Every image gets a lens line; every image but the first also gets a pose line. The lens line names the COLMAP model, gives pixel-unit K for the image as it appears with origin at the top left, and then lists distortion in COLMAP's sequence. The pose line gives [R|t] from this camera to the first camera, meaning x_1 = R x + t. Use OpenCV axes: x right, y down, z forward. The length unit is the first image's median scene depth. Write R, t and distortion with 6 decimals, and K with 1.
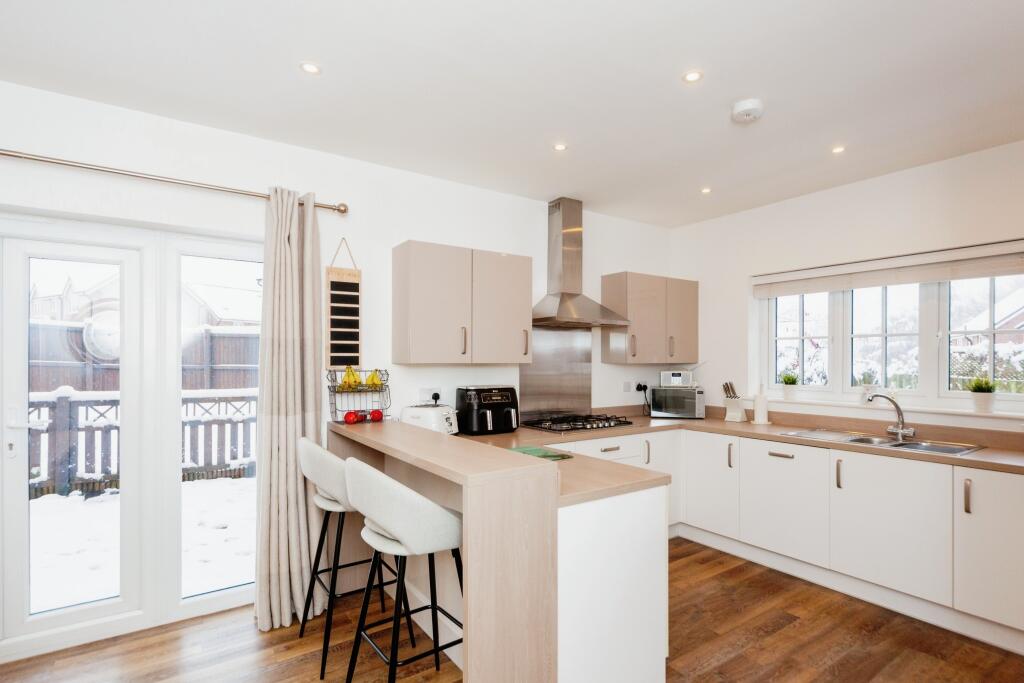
lens RADIAL K [[507.2, 0, 533.9], [0, 507.2, 366.6], [0, 0, 1]] dist [-0.001590, -0.000176]
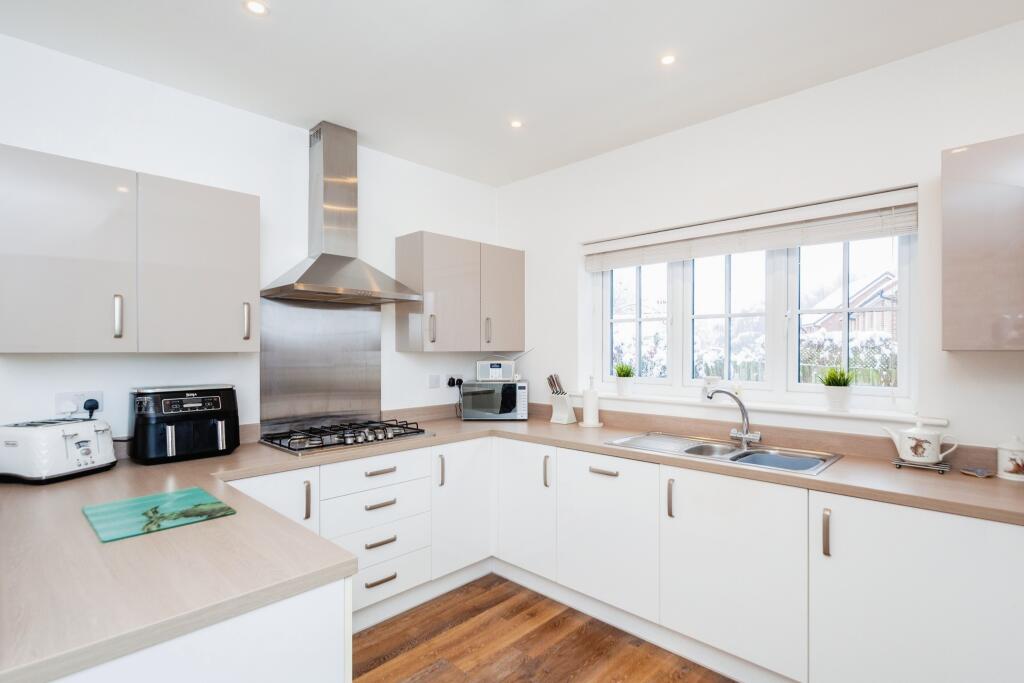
lens RADIAL K [[505.7, 0, 511.5], [0, 505.7, 359.7], [0, 0, 1]] dist [0.000483, 0.000006]
pose [[0.982796, -0.007502, 0.184543, 0.179100], [0.006096, 0.999948, 0.008186, 0.000209], [-0.184595, -0.006920, 0.982790, 0.237650]]
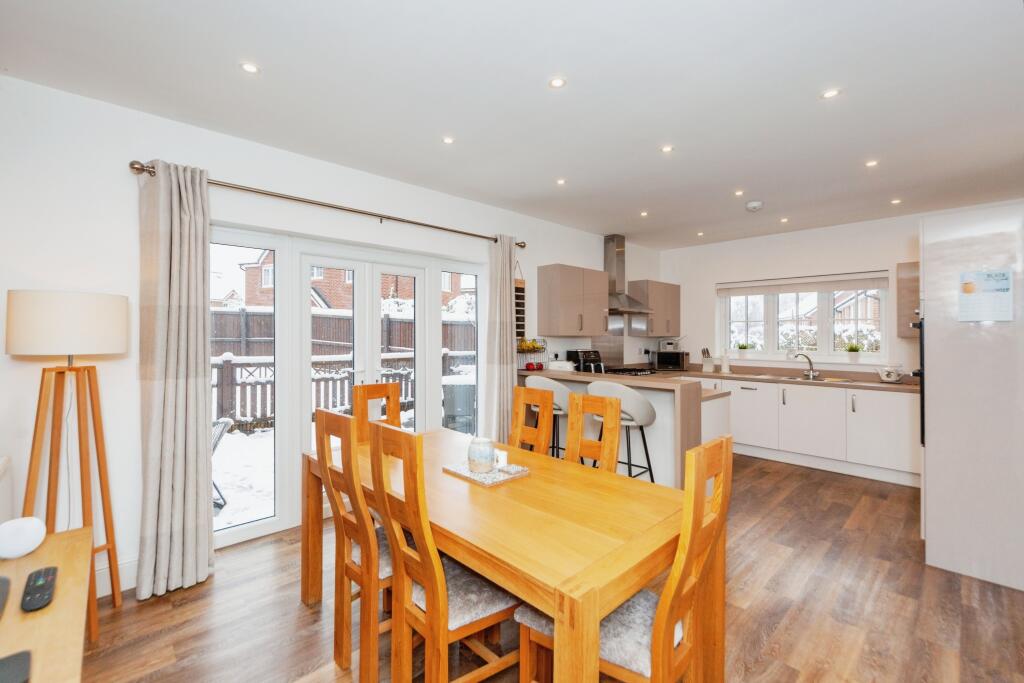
lens RADIAL K [[431.0, 0, 512.0], [0, 431.0, 341.5], [0, 0, 1]] dist [0.002128, 0.000143]
pose [[0.990940, 0.001321, 0.134295, -0.449148], [-0.001559, 0.999997, 0.001667, 0.008712], [-0.134293, -0.001862, 0.990940, -0.320650]]
